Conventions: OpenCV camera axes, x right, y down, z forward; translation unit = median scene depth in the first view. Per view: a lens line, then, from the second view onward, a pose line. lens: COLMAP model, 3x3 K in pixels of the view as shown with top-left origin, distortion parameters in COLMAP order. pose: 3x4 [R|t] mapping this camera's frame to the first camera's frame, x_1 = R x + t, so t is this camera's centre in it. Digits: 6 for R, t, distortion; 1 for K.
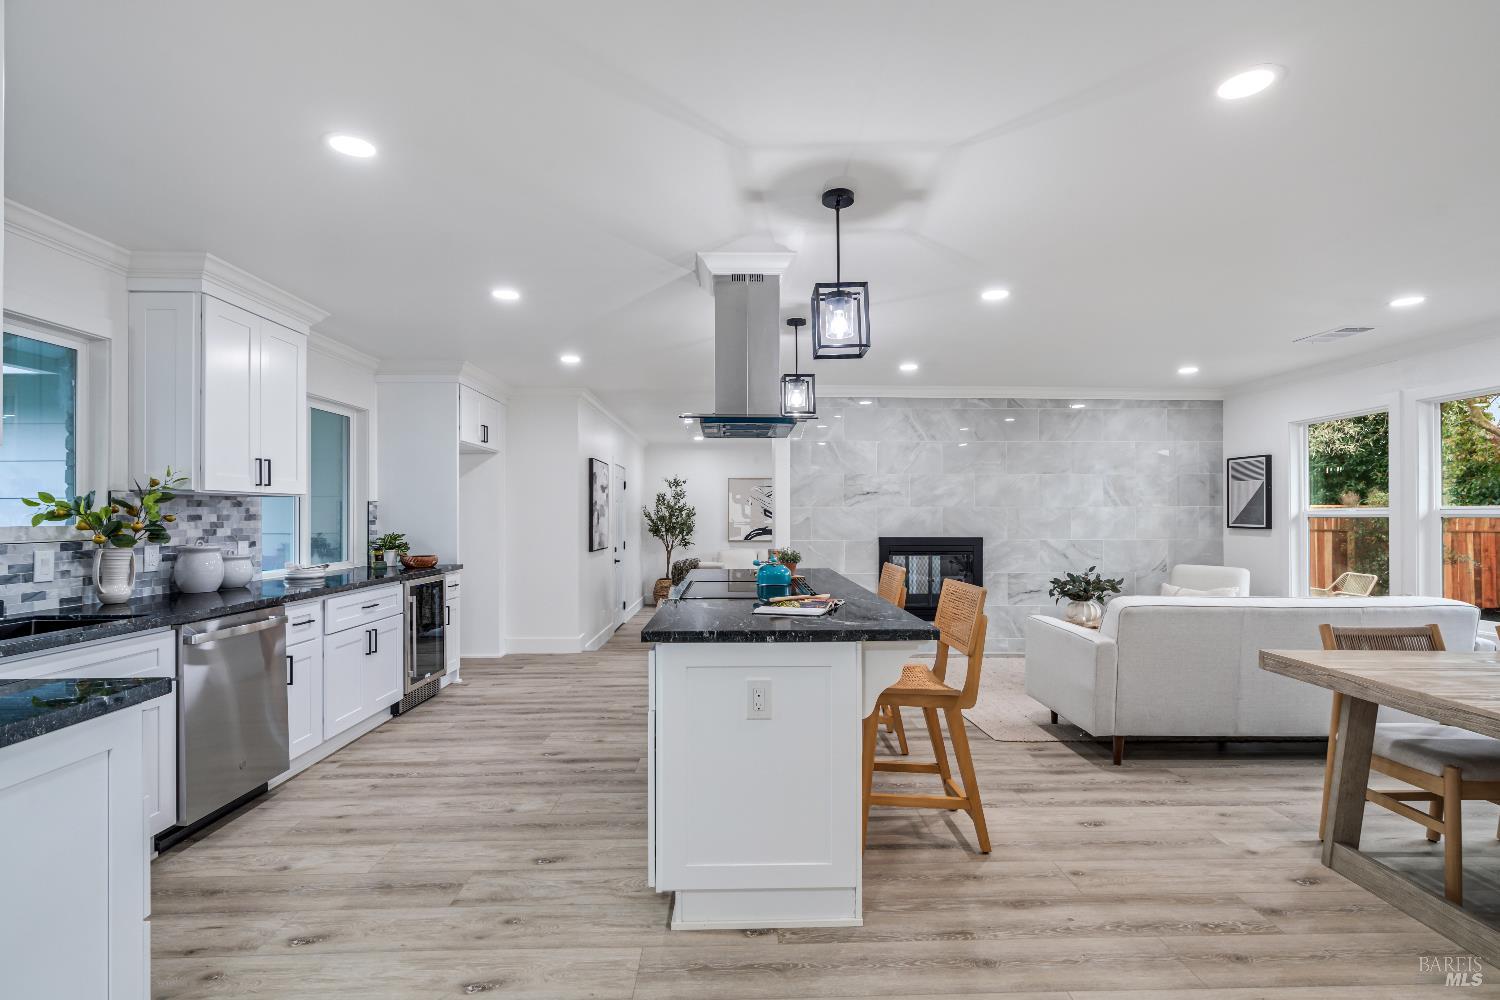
lens RADIAL K [[720.0, 0, 740.5], [0, 720.0, 514.7], [0, 0, 1]] dist [-0.000926, -0.002444]
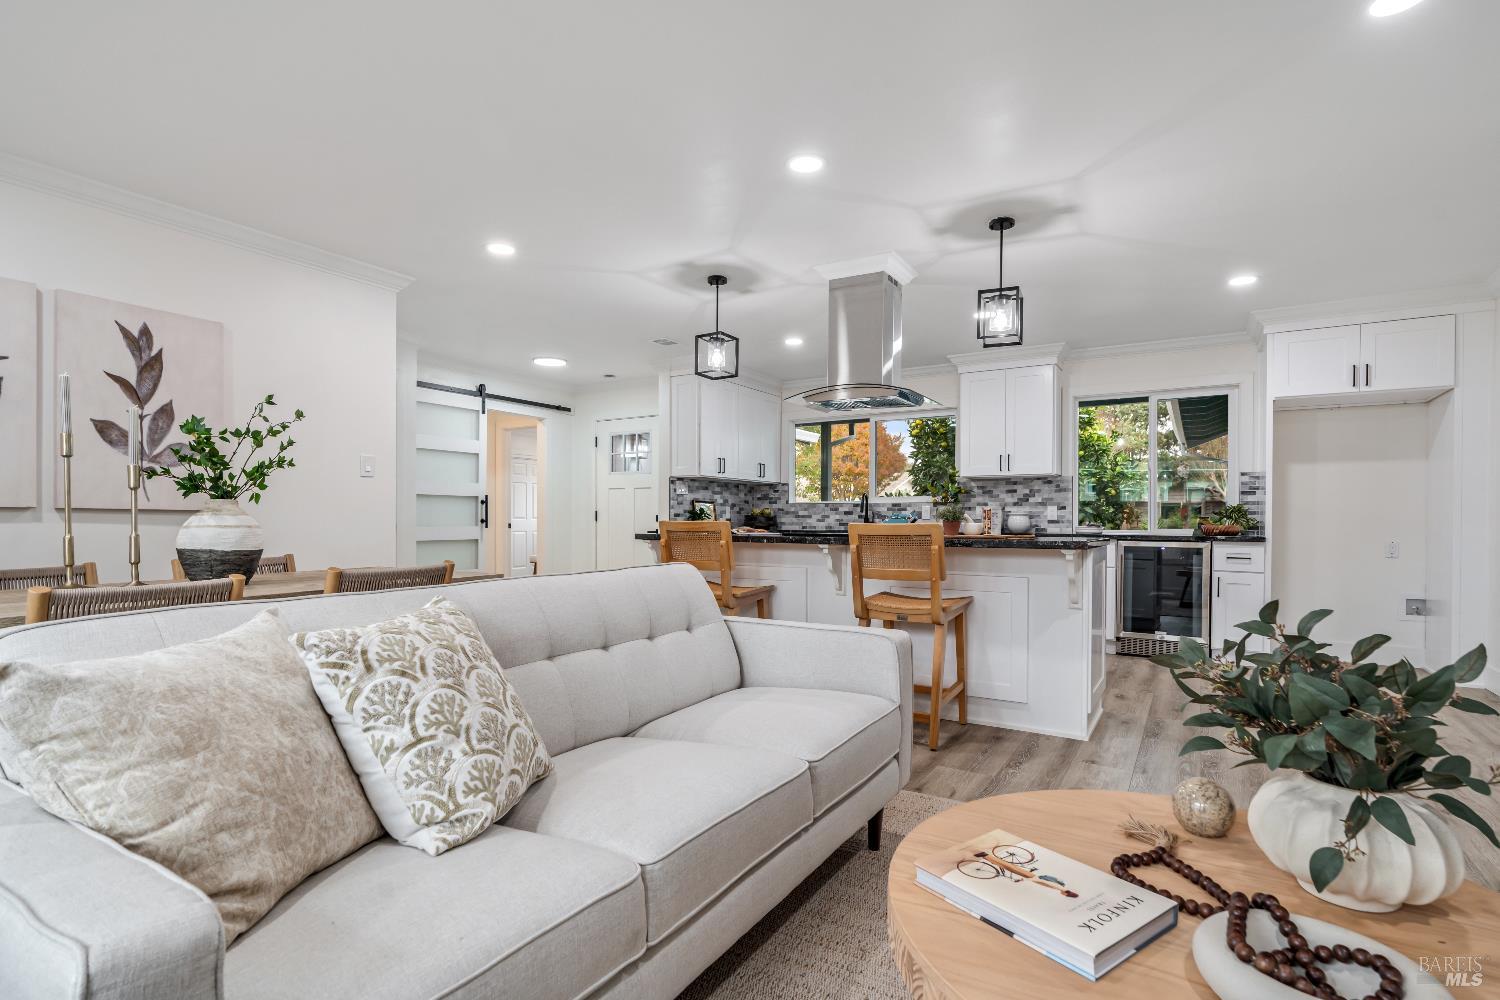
lens RADIAL K [[720.0, 0, 765.7], [0, 720.0, 527.0], [0, 0, 1]] dist [-0.000926, -0.002444]
pose [[-0.529640, 0.011421, -0.848145, 0.914467], [-0.000895, 0.999901, 0.014024, 0.058171], [0.848222, 0.008186, -0.529578, 1.227419]]
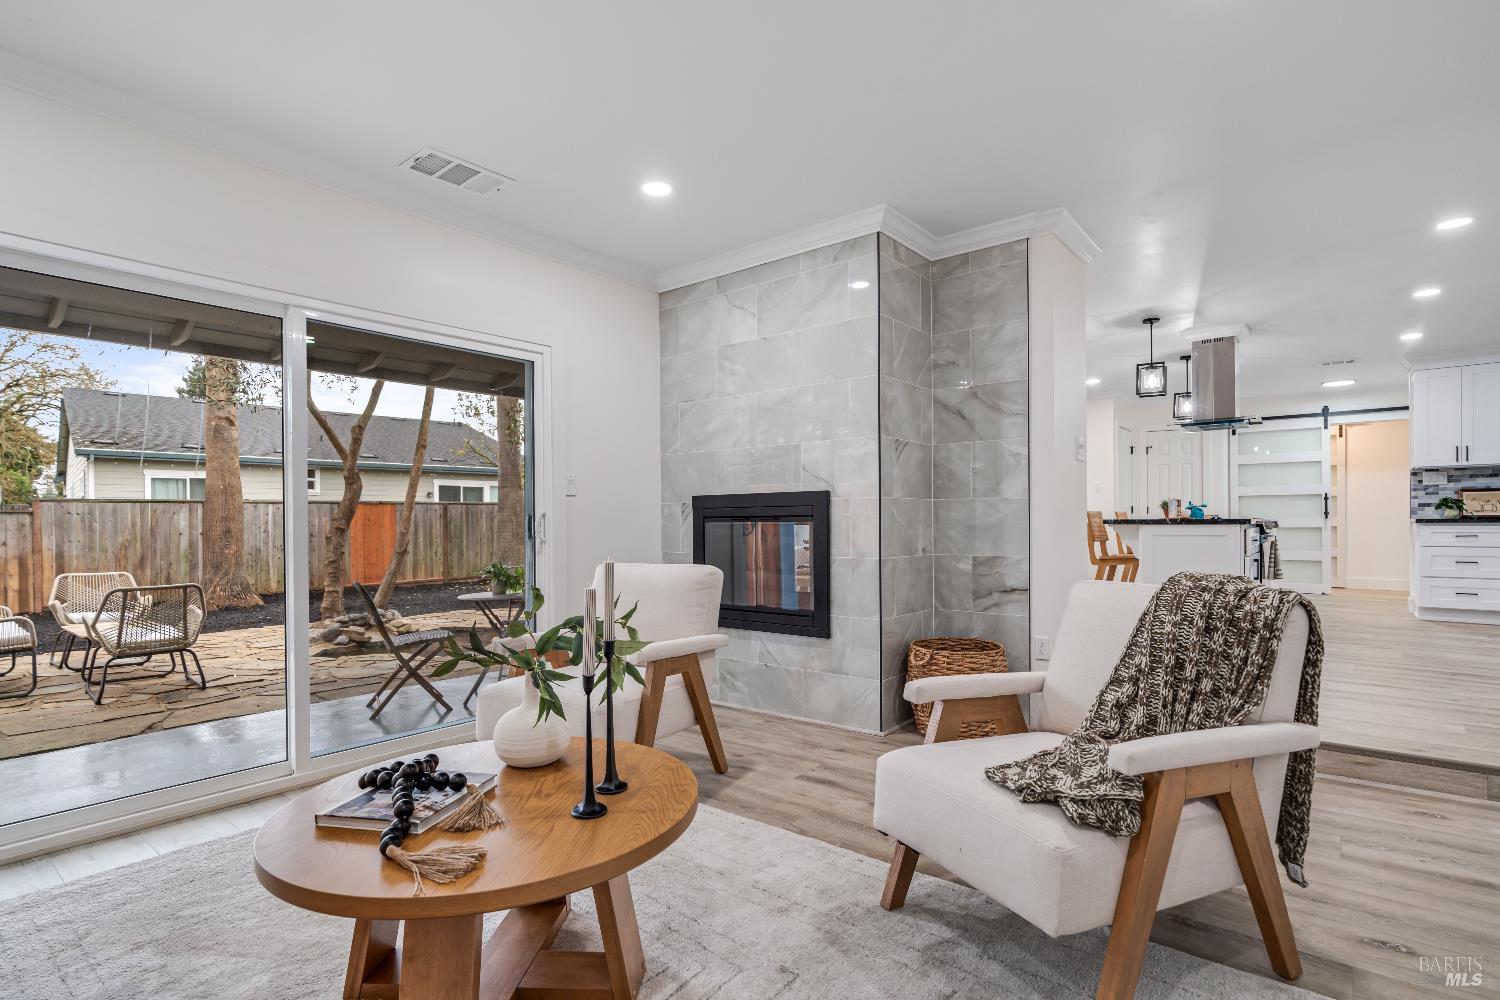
lens RADIAL K [[720.0, 0, 742.7], [0, 720.0, 527.5], [0, 0, 1]] dist [-0.000926, -0.002444]
pose [[-0.761125, 0.002269, 0.648602, -0.198558], [0.008047, 0.999950, 0.005946, 0.083305], [-0.648556, 0.009745, -0.761105, 2.489278]]
